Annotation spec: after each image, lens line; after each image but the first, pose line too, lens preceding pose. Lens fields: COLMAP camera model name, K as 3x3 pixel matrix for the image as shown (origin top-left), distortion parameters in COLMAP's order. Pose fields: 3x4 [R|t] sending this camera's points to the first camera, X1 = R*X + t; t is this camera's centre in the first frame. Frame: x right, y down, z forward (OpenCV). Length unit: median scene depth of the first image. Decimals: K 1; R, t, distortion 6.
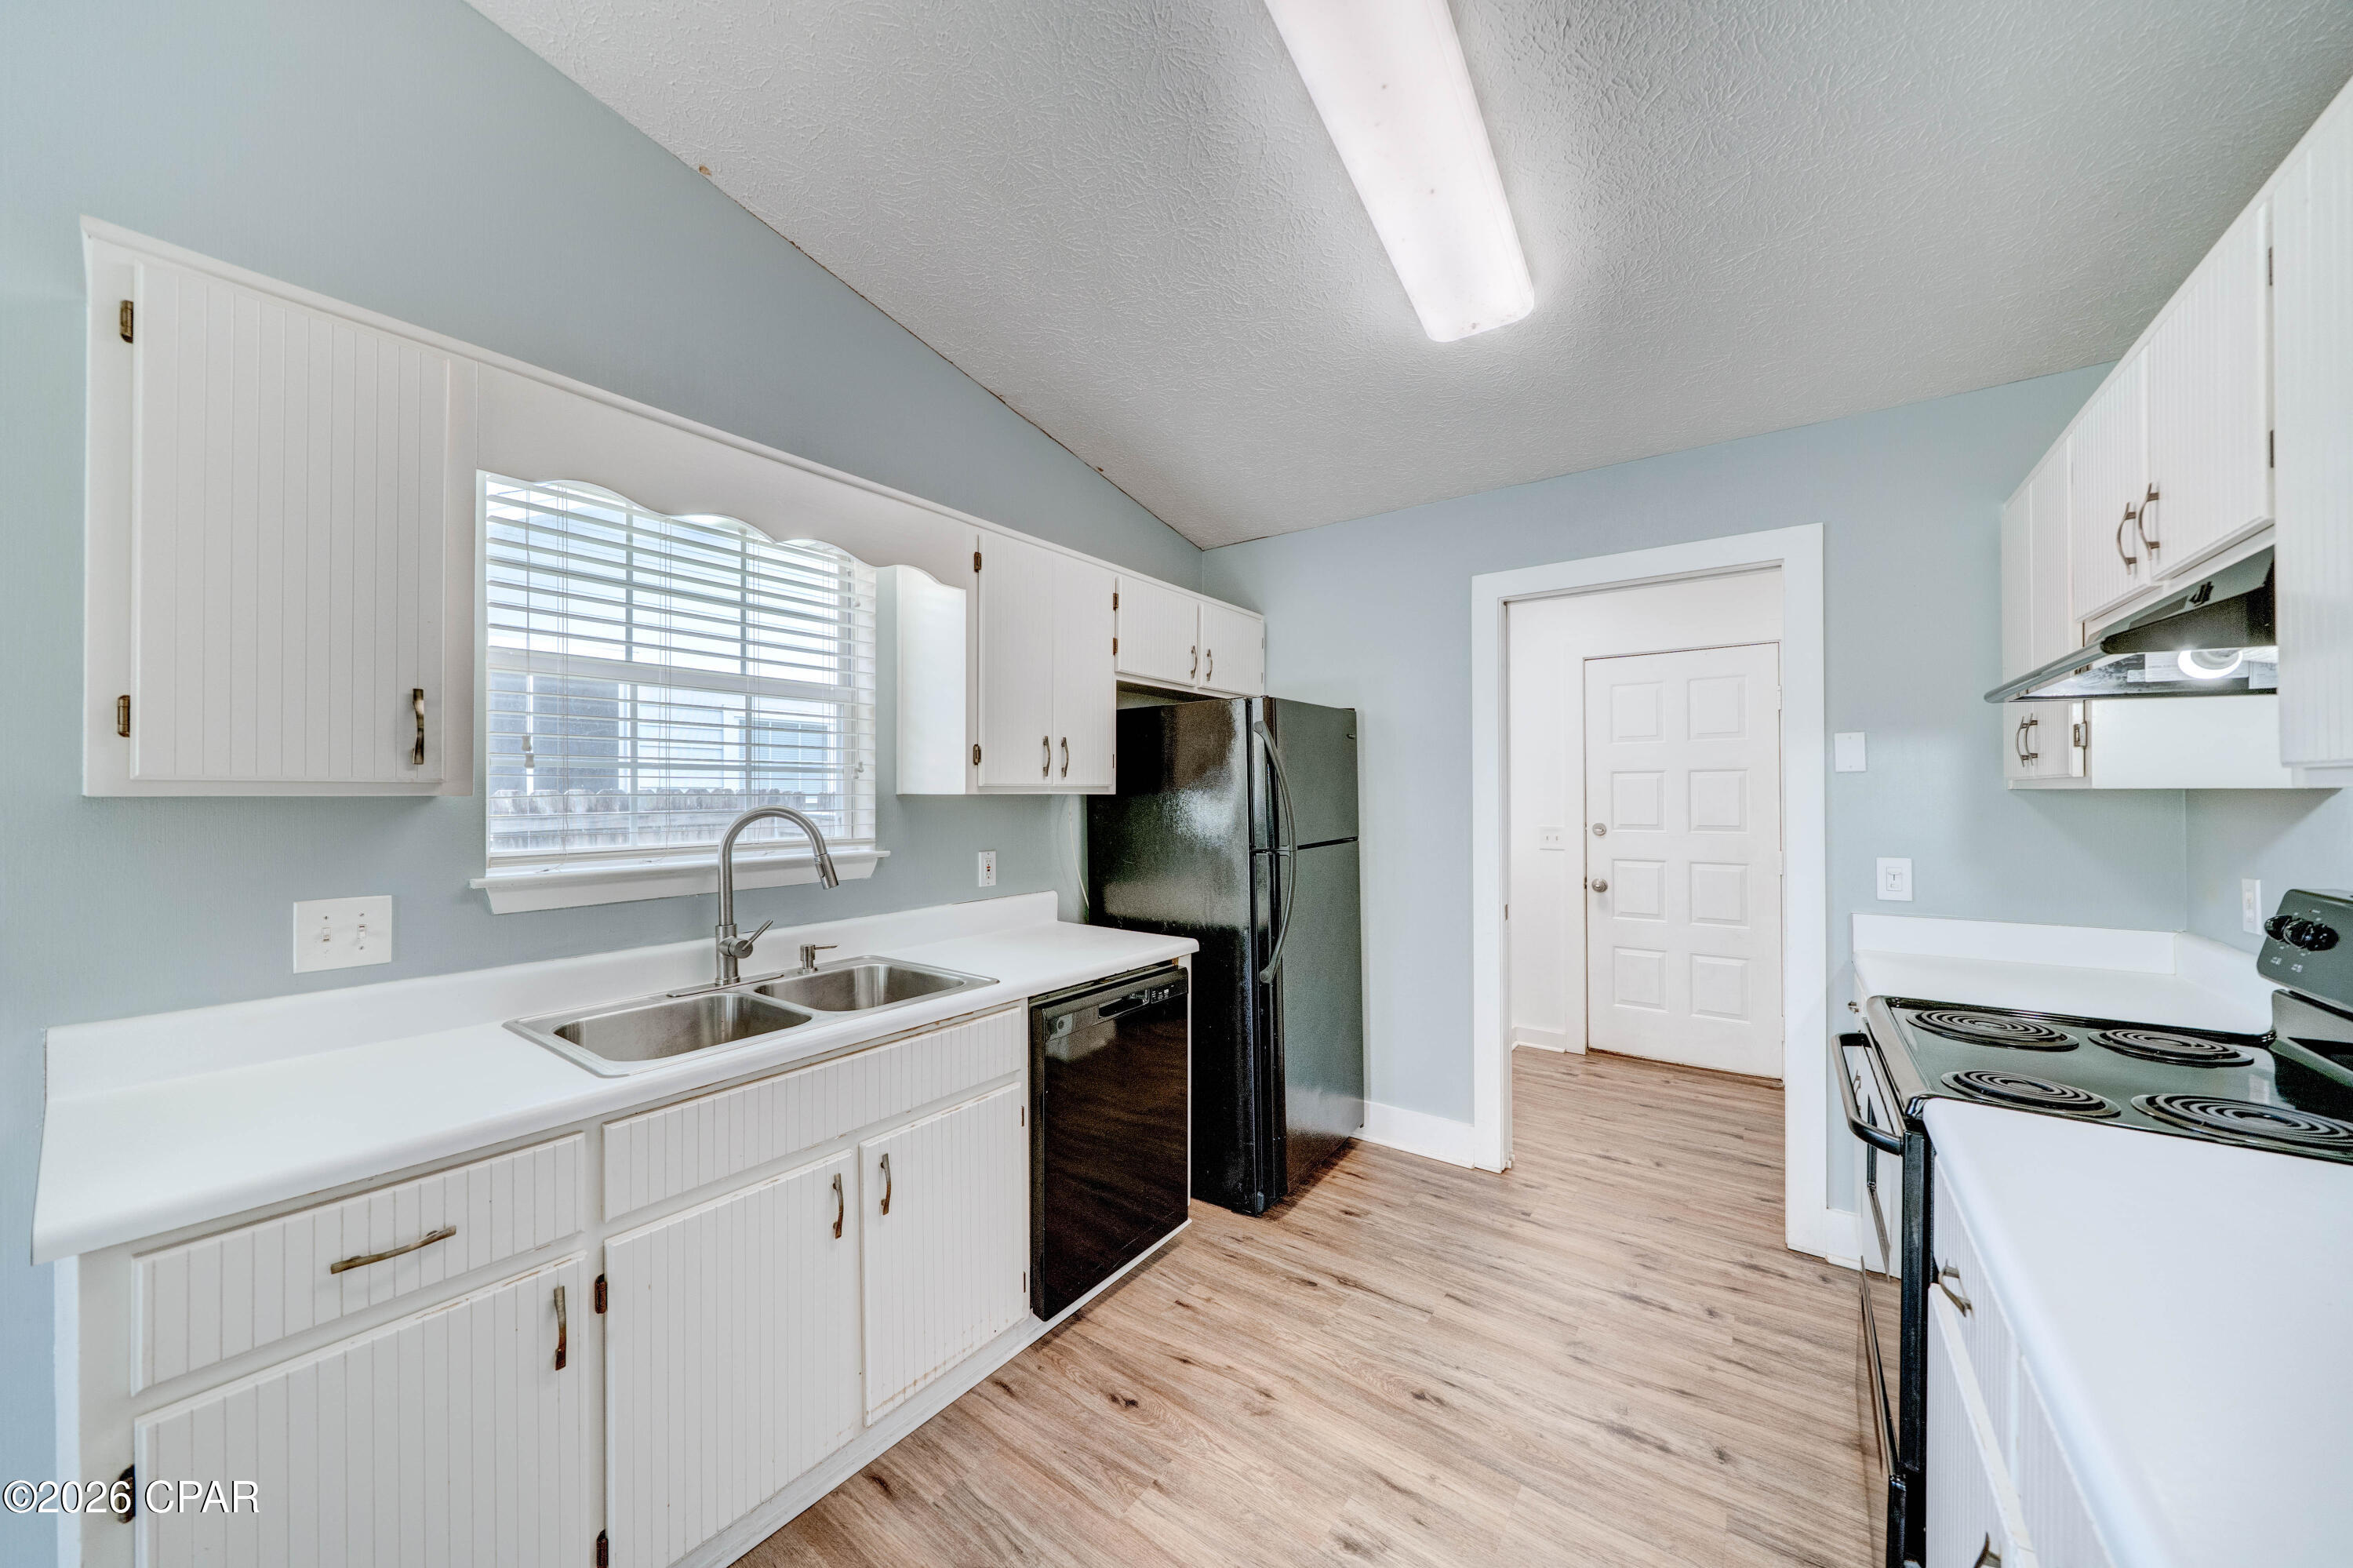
lens RADIAL K [[808.1, 0, 1177.6], [0, 808.1, 792.9], [0, 0, 1]] dist [0.002498, -0.000012]
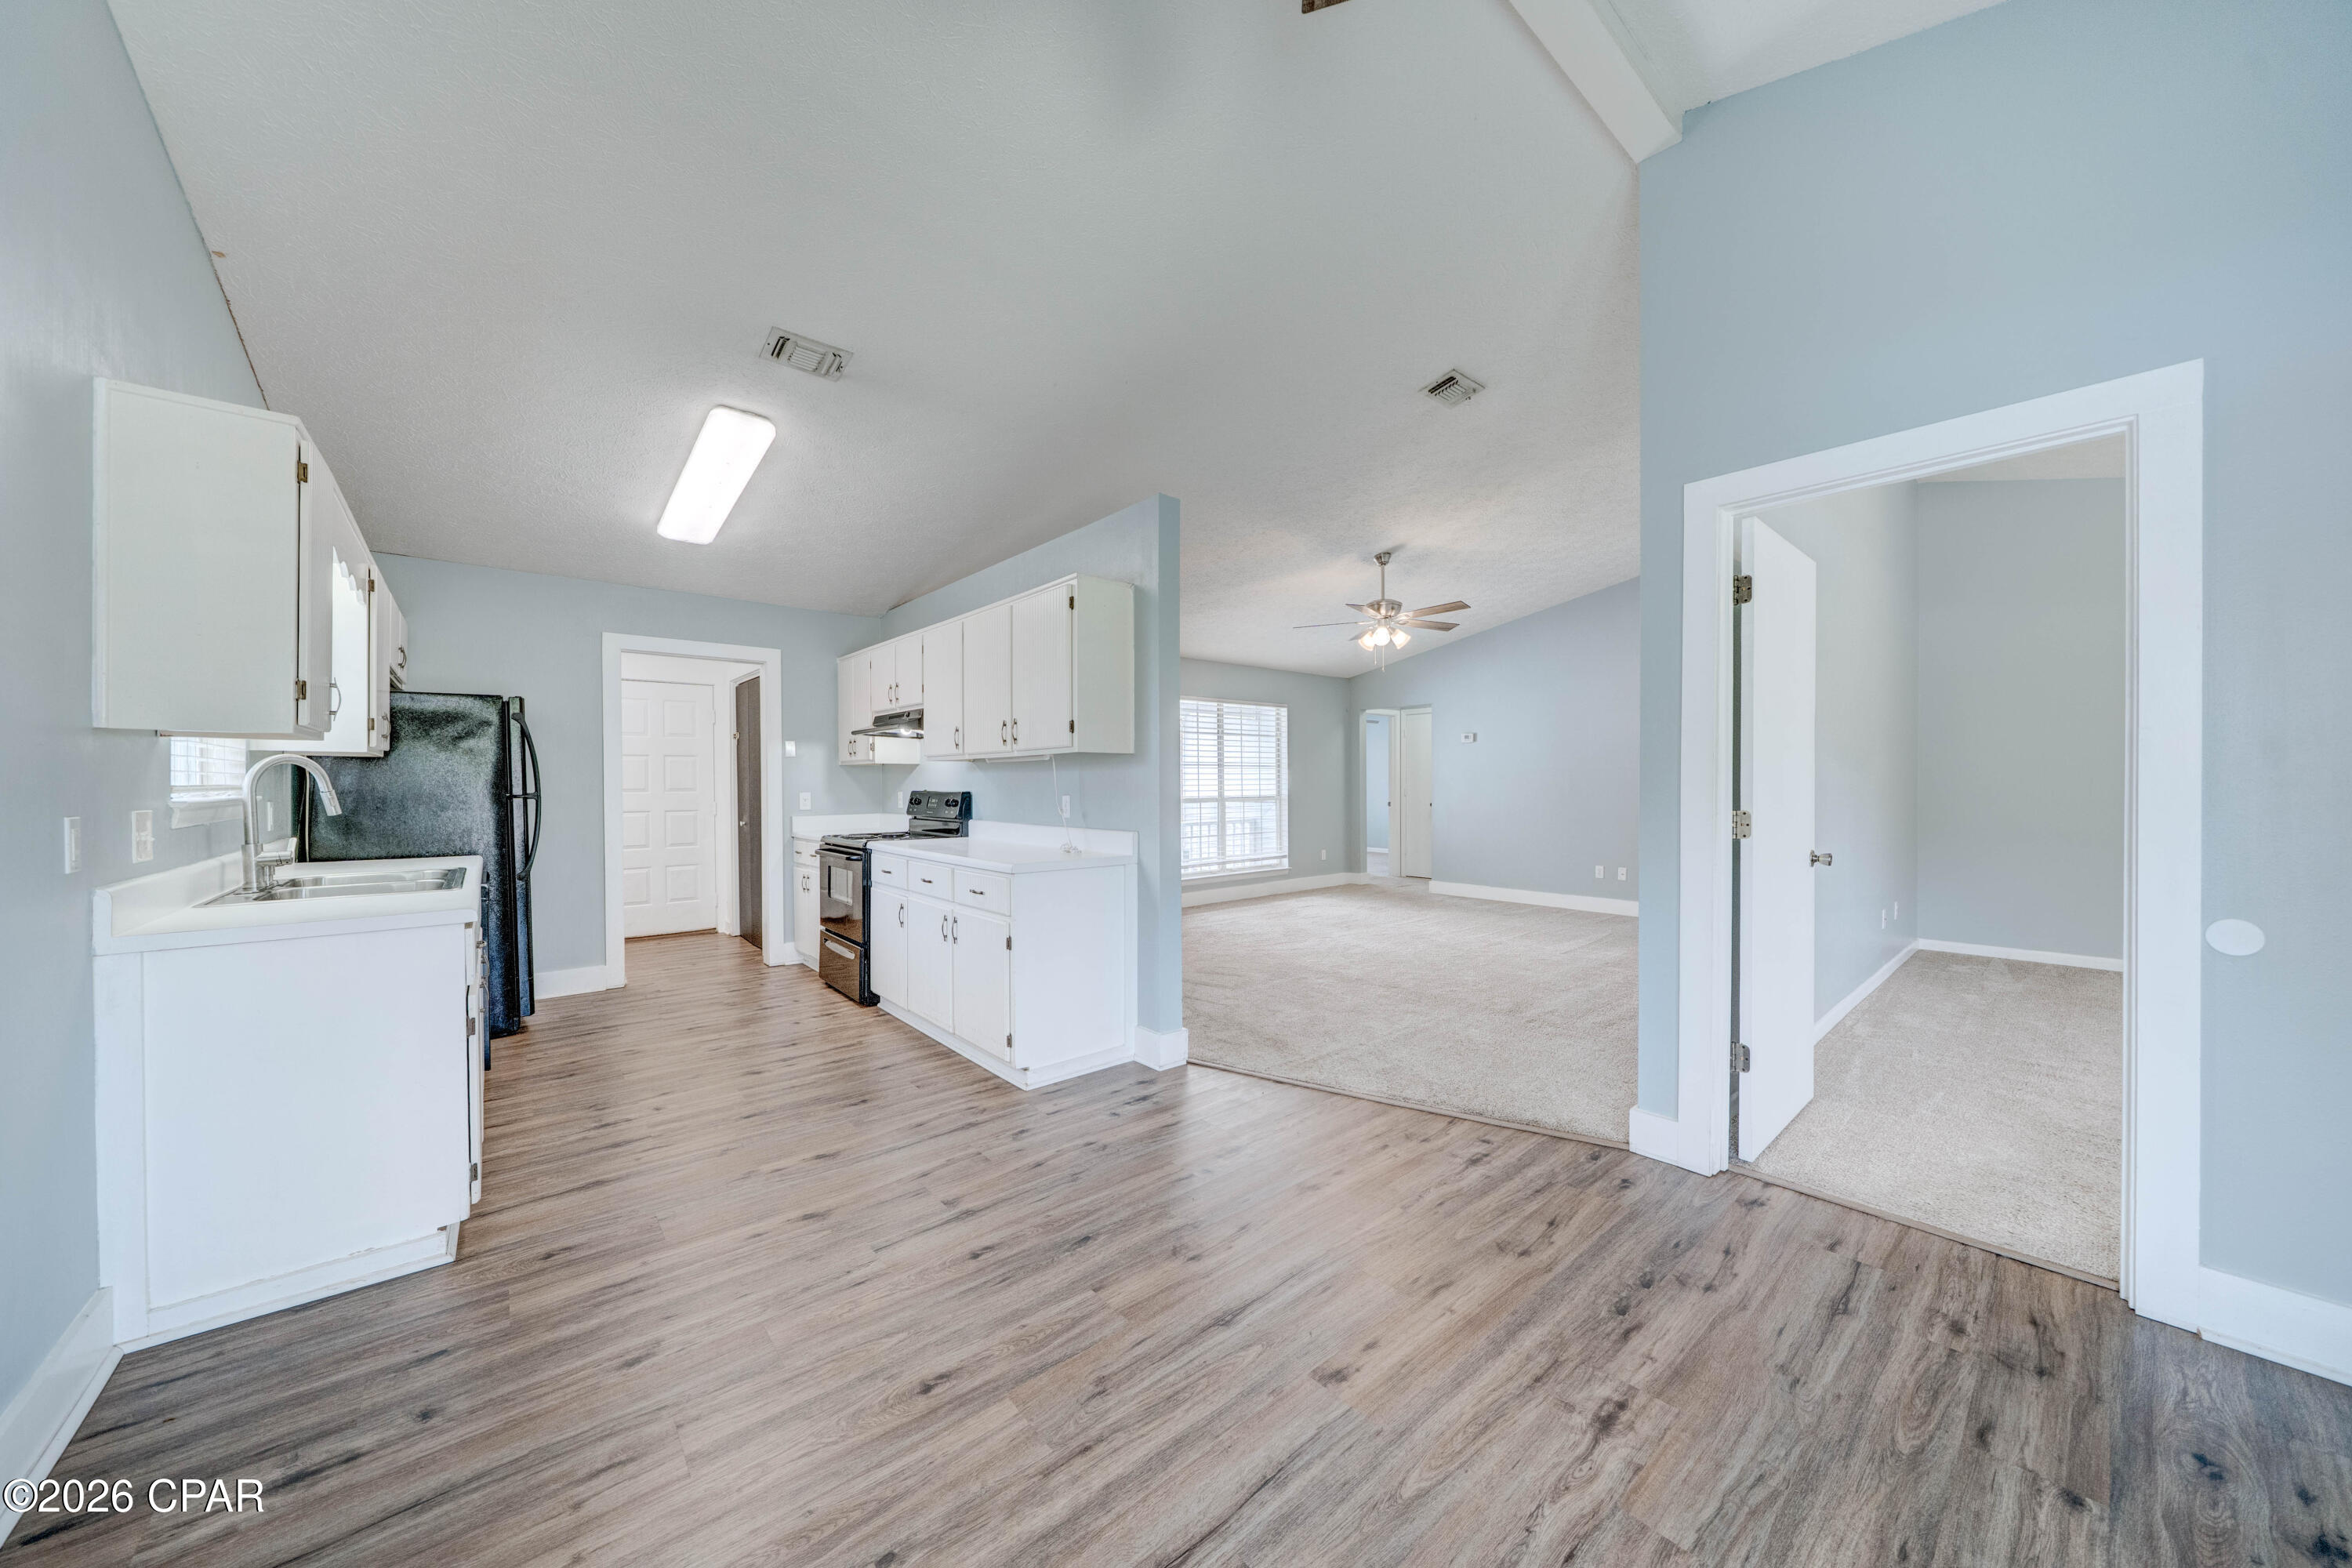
lens RADIAL K [[807.7, 0, 1184.6], [0, 807.7, 785.4], [0, 0, 1]] dist [0.002498, -0.000012]
pose [[0.214125, -0.002736, 0.976803, -1.674883], [0.004223, 0.999989, 0.001876, 0.077679], [-0.976797, 0.003723, 0.214134, -0.856207]]
